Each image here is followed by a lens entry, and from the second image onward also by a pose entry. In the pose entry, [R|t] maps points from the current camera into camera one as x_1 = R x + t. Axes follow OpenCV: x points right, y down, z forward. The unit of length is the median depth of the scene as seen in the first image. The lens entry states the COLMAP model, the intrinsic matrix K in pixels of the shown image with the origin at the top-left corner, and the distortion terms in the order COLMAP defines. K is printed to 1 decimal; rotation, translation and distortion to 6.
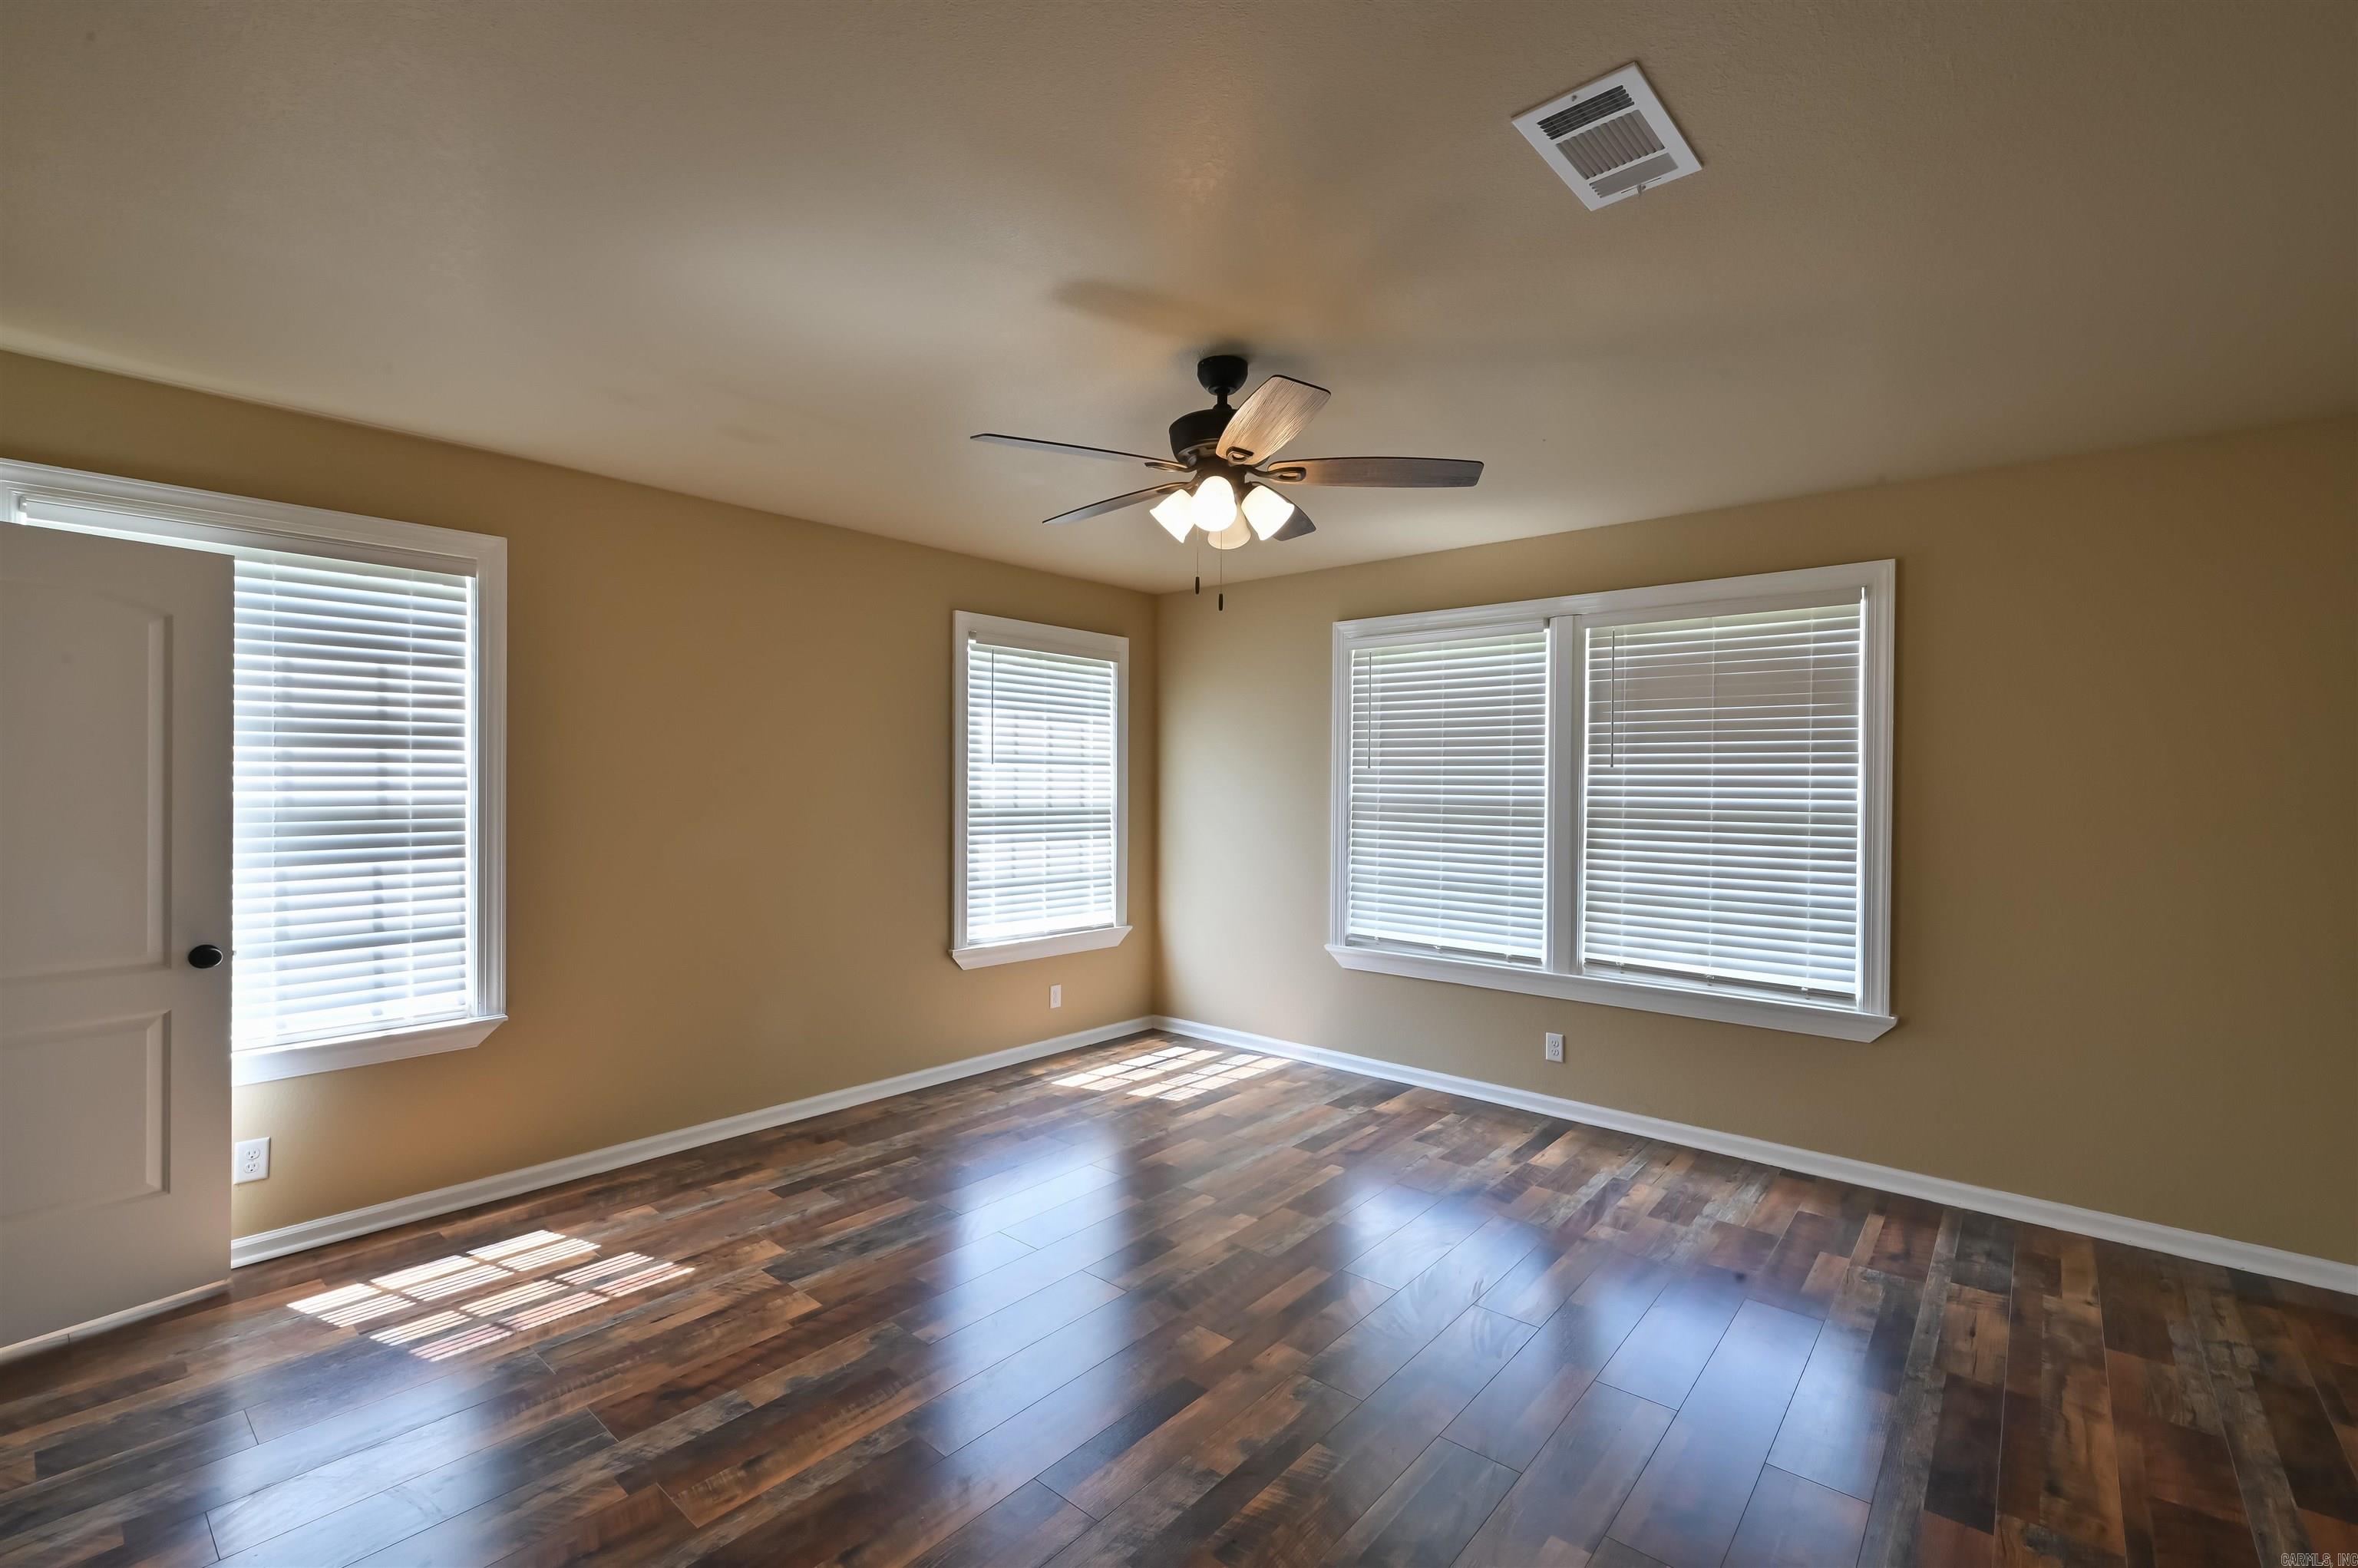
lens RADIAL K [[1002.8, 0, 1179.0], [0, 1002.8, 784.0], [0, 0, 1]] dist [0.003166, 0.000113]
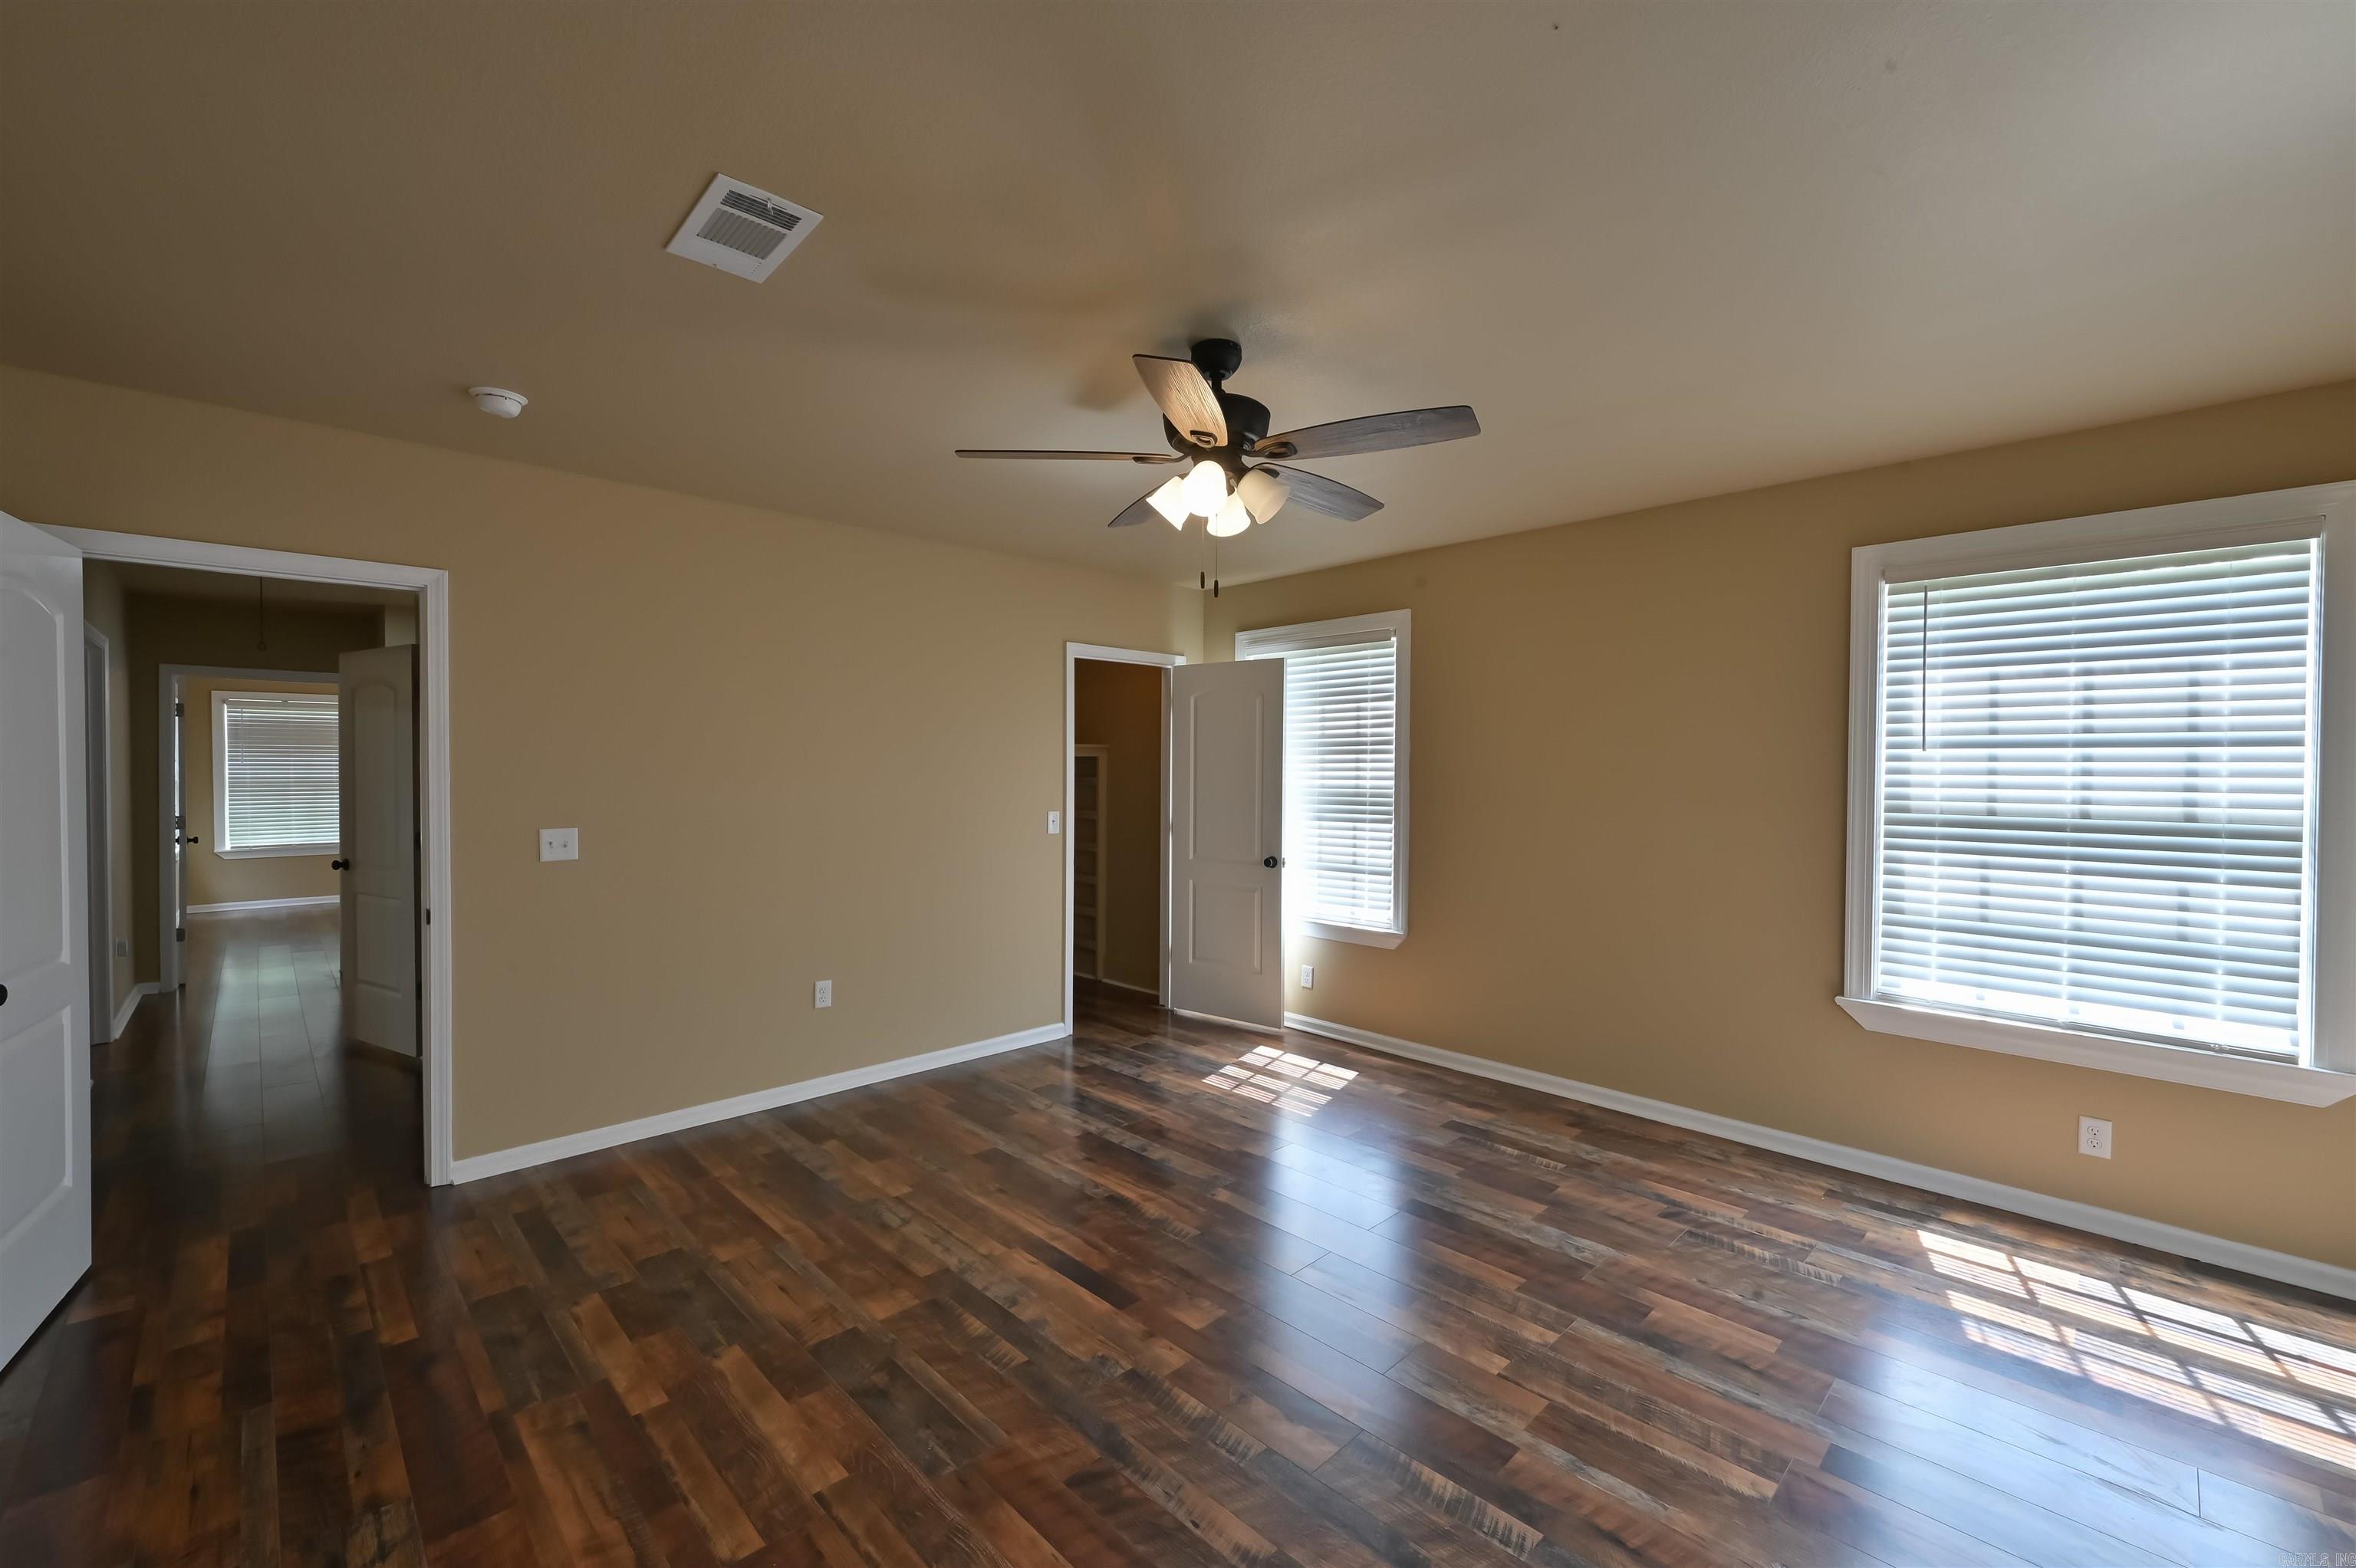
lens RADIAL K [[932.7, 0, 1181.7], [0, 932.7, 777.0], [0, 0, 1]] dist [-0.002267, -0.000249]
pose [[-0.067078, -0.003183, -0.997743, 0.708986], [-0.010164, 0.999945, -0.002507, 0.007762], [0.997696, 0.009973, -0.067106, 0.754915]]
